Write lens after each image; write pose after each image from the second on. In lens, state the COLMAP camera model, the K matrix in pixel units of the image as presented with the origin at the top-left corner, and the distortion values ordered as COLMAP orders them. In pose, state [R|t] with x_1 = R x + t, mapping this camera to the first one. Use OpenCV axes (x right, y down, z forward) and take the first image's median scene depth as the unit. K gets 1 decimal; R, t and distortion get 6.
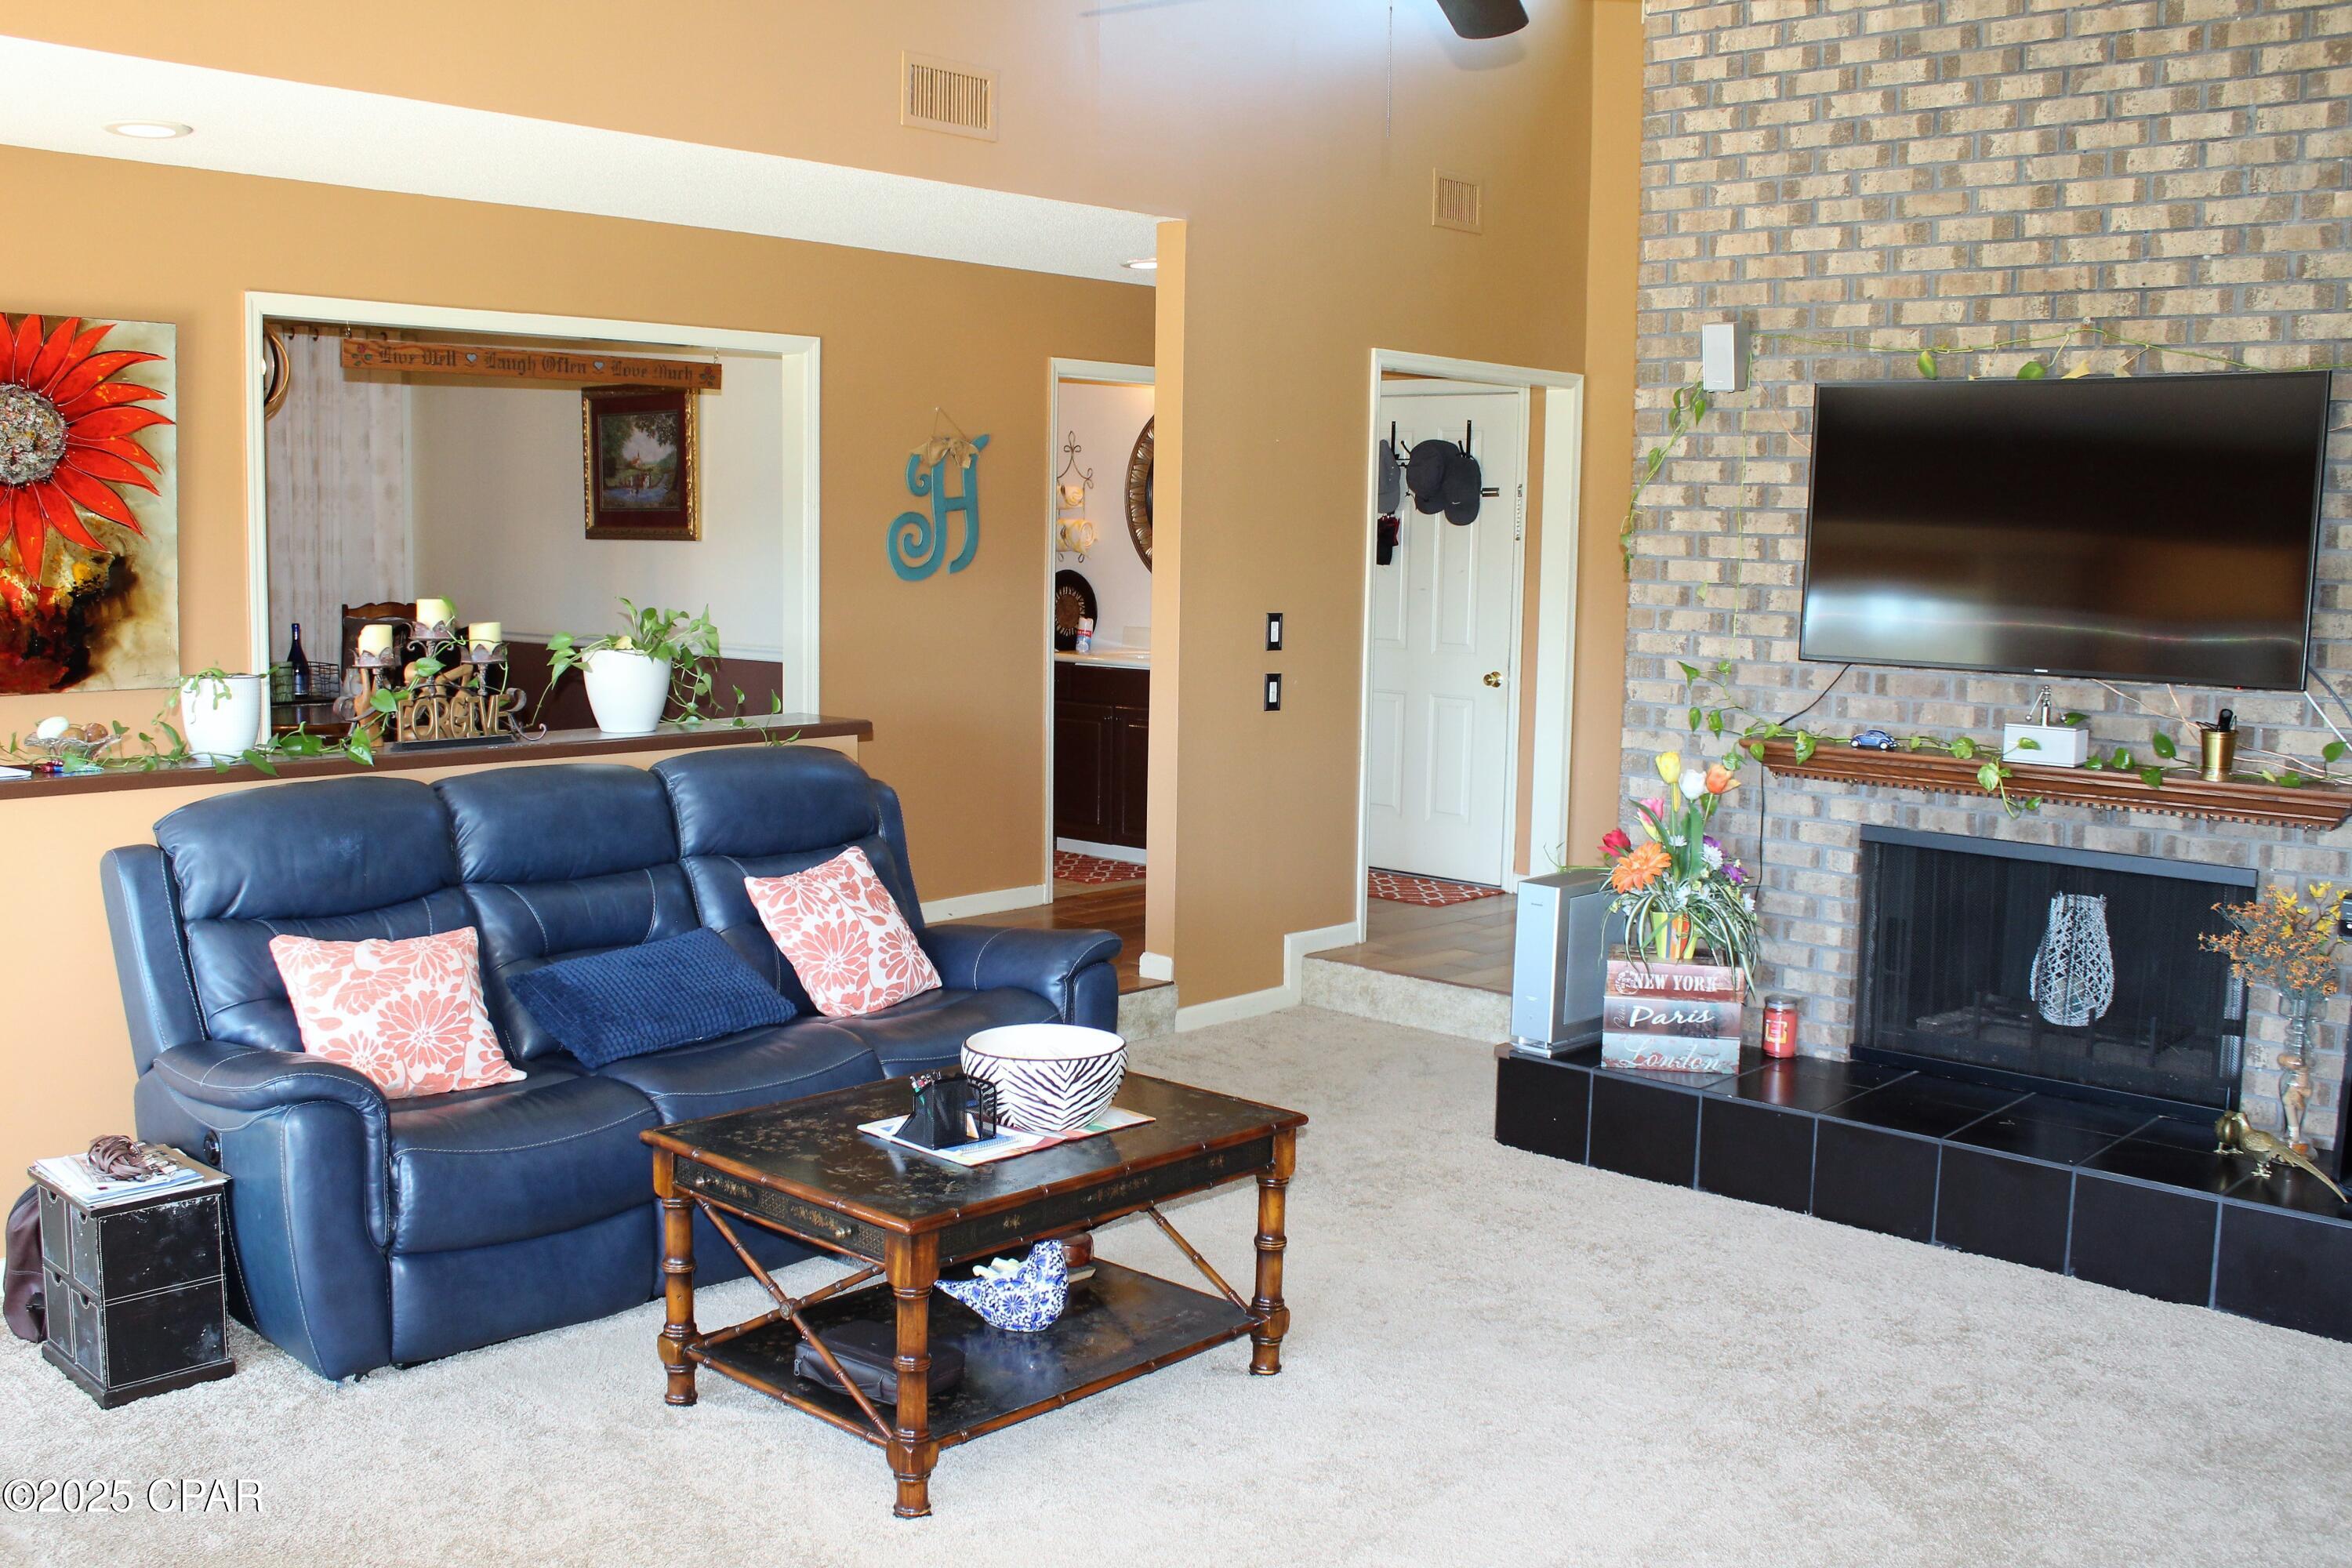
lens RADIAL K [[2175.2, 0, 1155.6], [0, 2175.2, 776.2], [0, 0, 1]] dist [-0.109428, 0.000000]
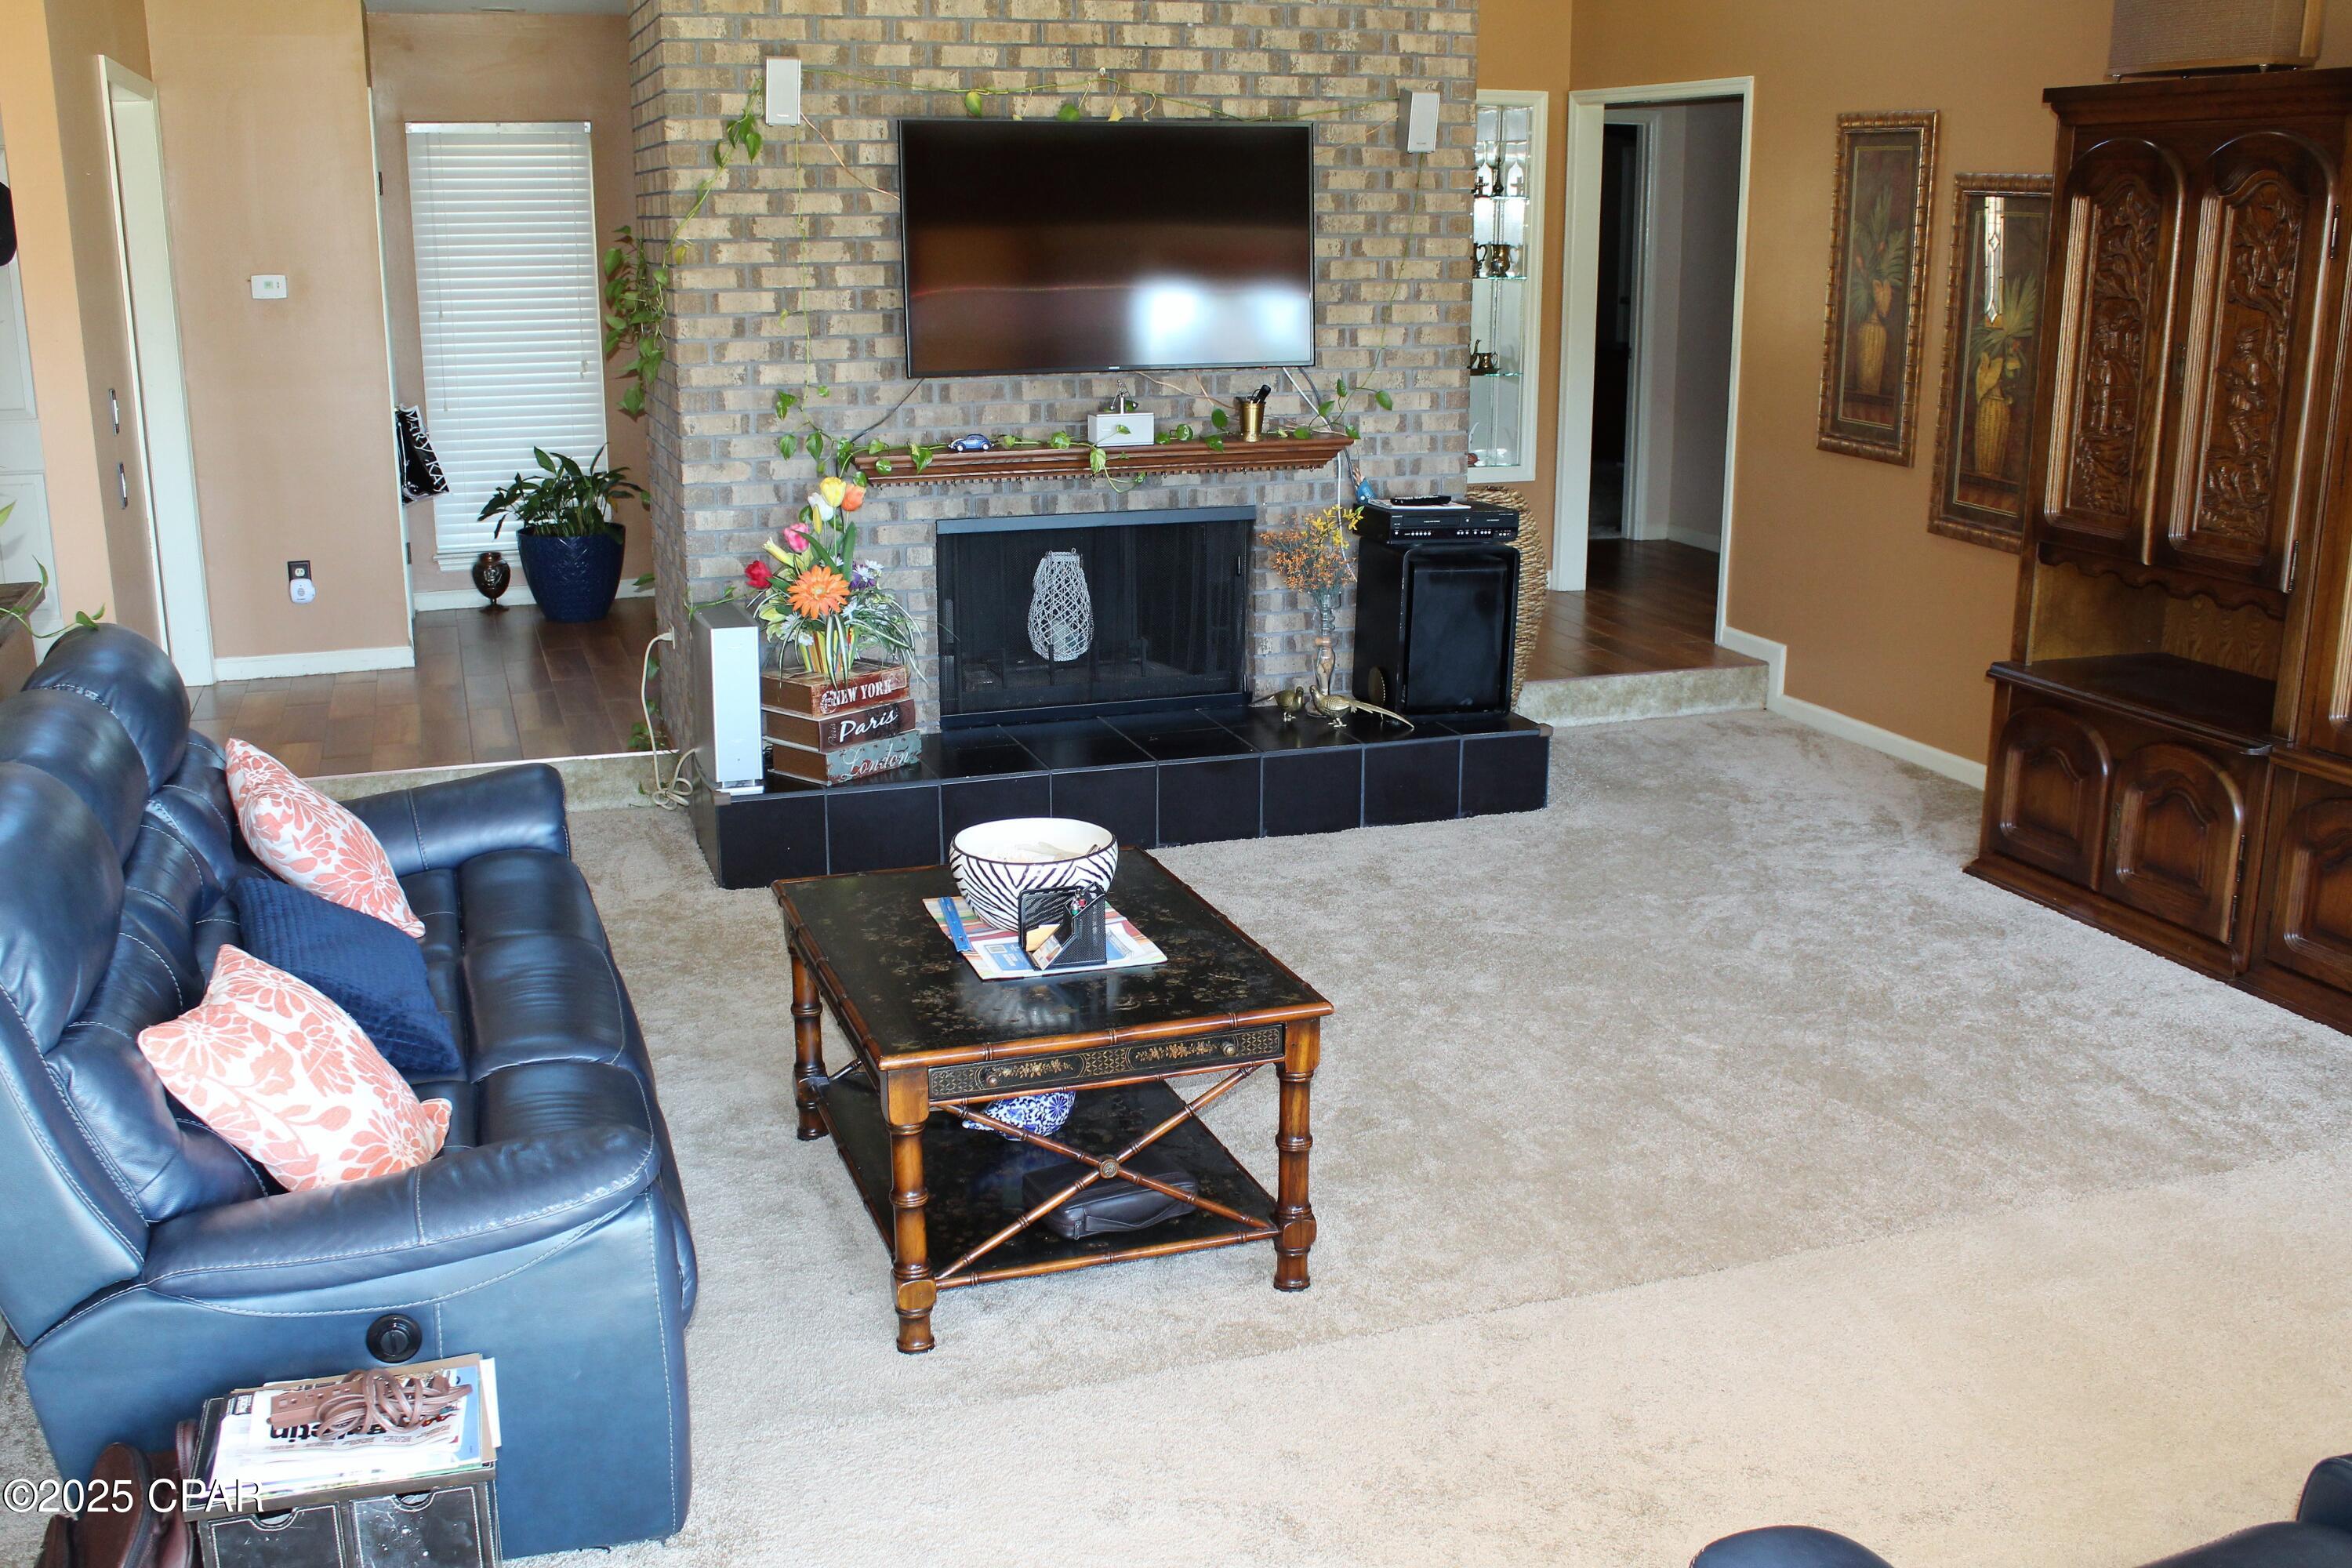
lens RADIAL K [[2175.2, 0, 1132.3], [0, 2175.2, 751.2], [0, 0, 1]] dist [-0.109428, 0.000000]
pose [[0.471833, -0.228850, 0.851470, -0.635648], [0.112929, 0.973459, 0.199059, -0.076956], [-0.874426, 0.002233, 0.485154, 0.375170]]
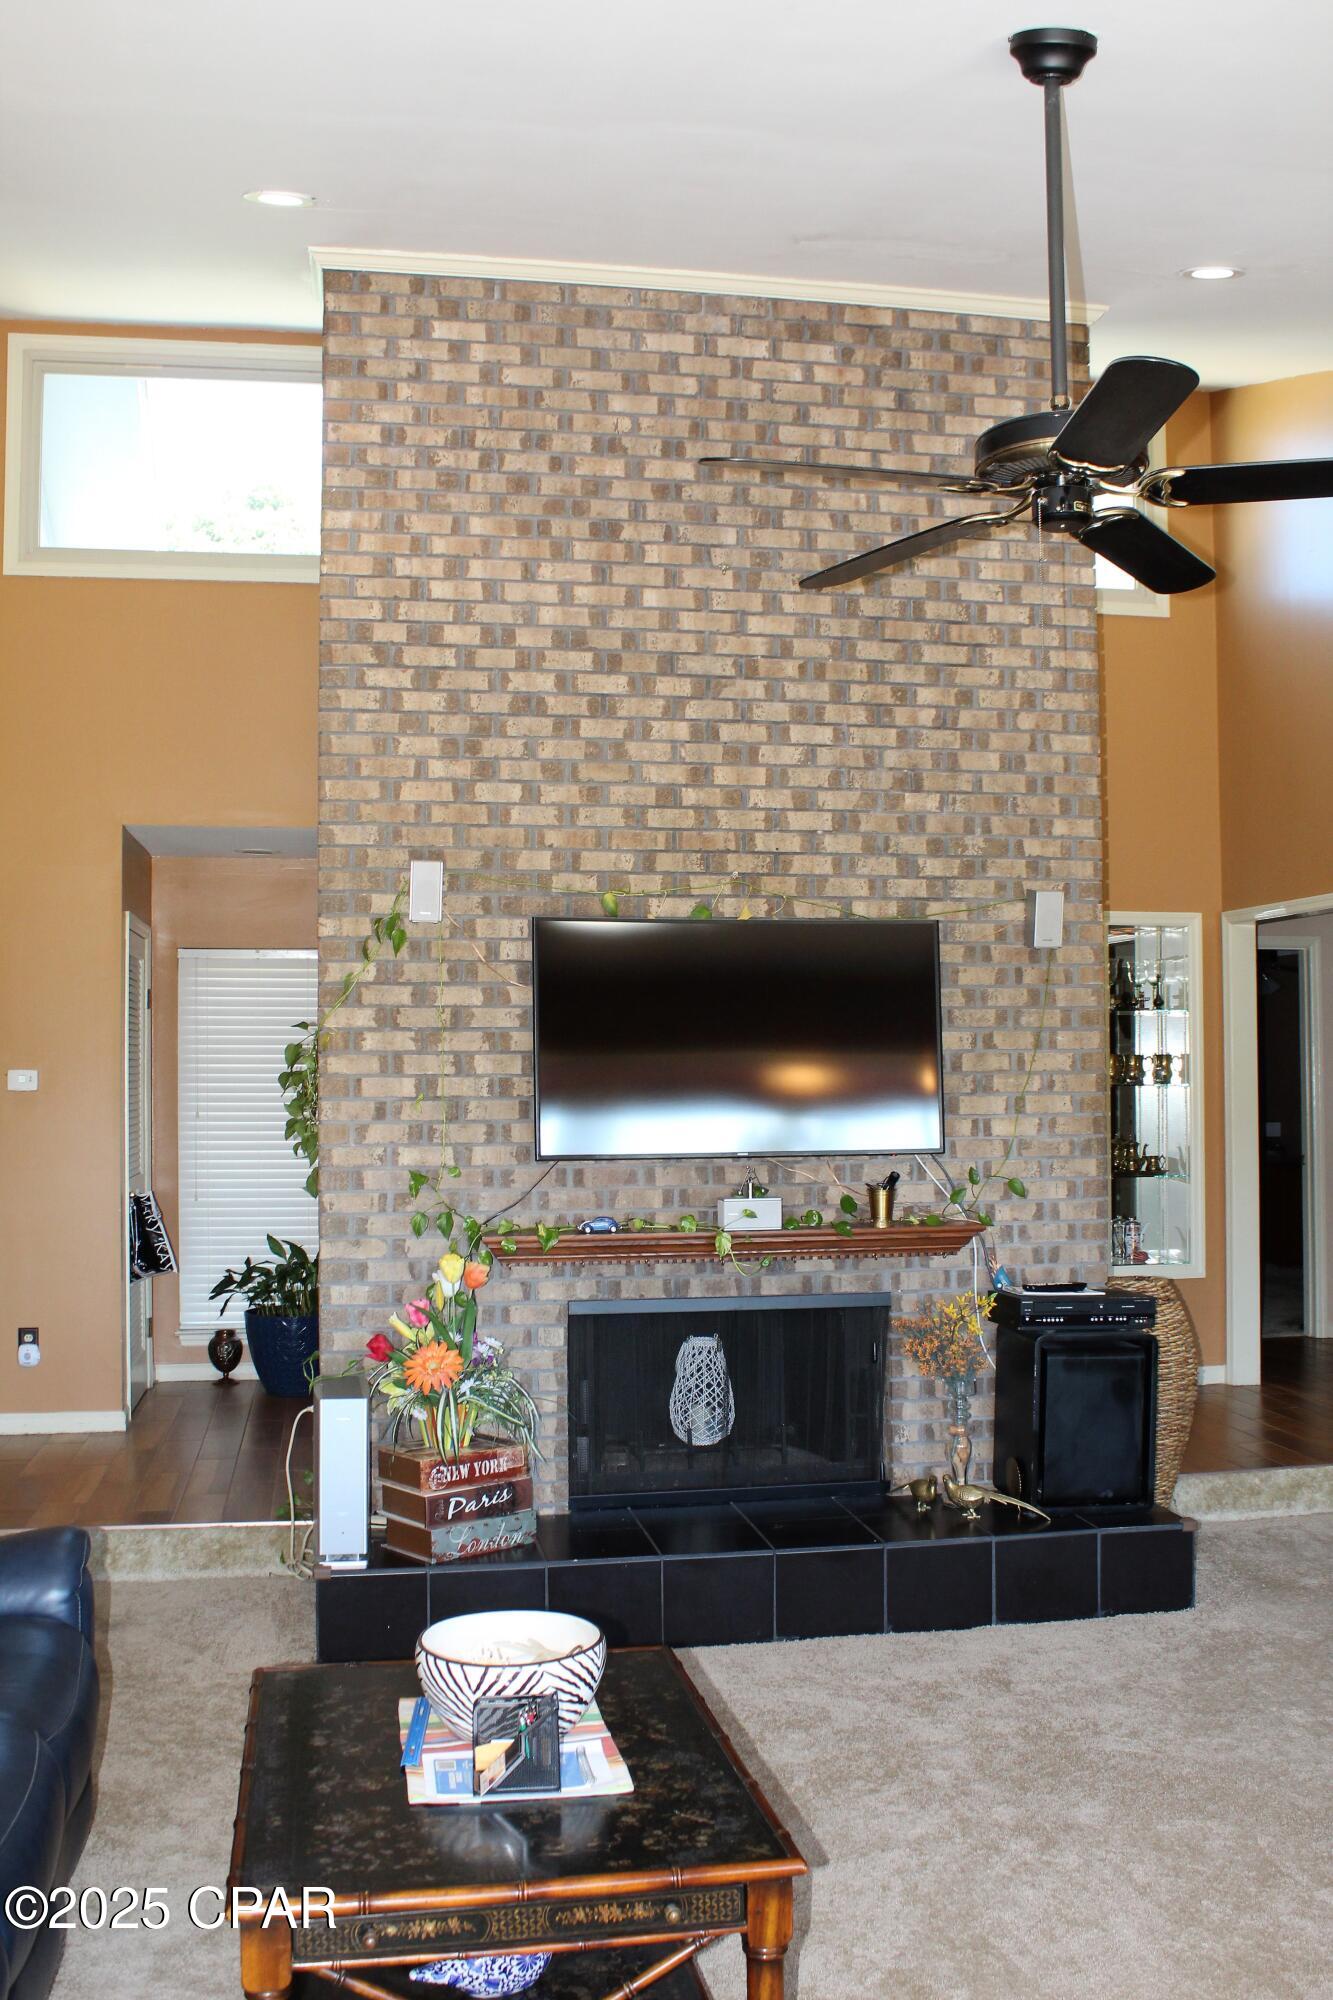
lens RADIAL K [[1849.7, 0, 656.6], [0, 1849.7, 1014.9], [0, 0, 1]] dist [-0.109428, 0.000000]
pose [[0.590785, 0.008008, 0.806789, -0.451310], [0.108416, 0.990094, -0.089217, -0.036956], [-0.799512, 0.140177, 0.584064, 0.381647]]
